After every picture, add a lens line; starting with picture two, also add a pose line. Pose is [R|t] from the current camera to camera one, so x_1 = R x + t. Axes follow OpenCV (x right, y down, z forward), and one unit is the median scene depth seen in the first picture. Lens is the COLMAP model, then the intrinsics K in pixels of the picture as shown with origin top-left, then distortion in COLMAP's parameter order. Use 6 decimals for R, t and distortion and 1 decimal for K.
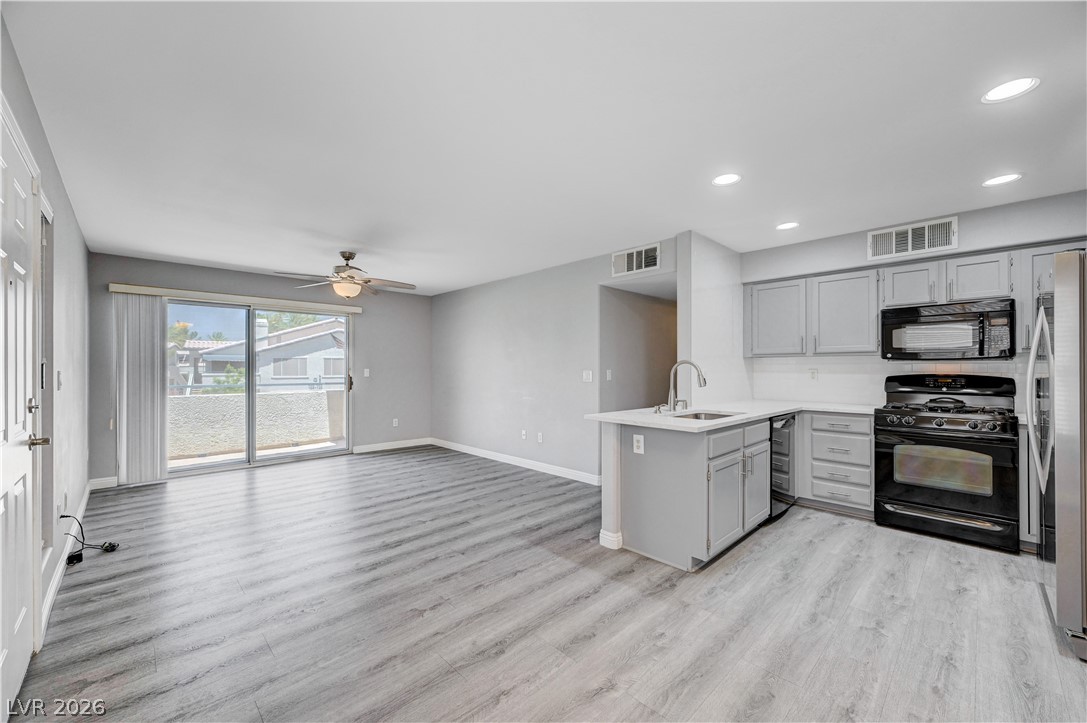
lens RADIAL K [[430.2, 0, 543.0], [0, 430.2, 365.4], [0, 0, 1]] dist [0.003150, 0.000424]
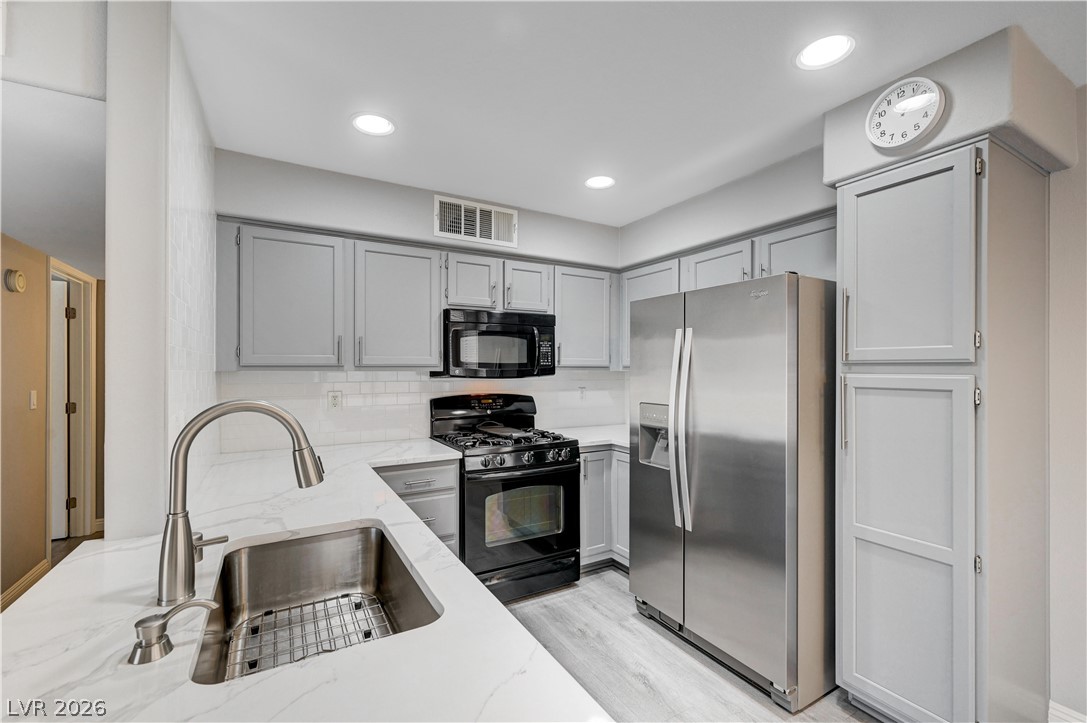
lens RADIAL K [[461.6, 0, 546.4], [0, 461.6, 367.6], [0, 0, 1]] dist [-0.000232, -0.000211]
pose [[0.236050, 0.001313, 0.971740, 0.073419], [-0.007696, 0.999970, 0.000518, -0.031591], [-0.971710, -0.007601, 0.236053, 0.643679]]
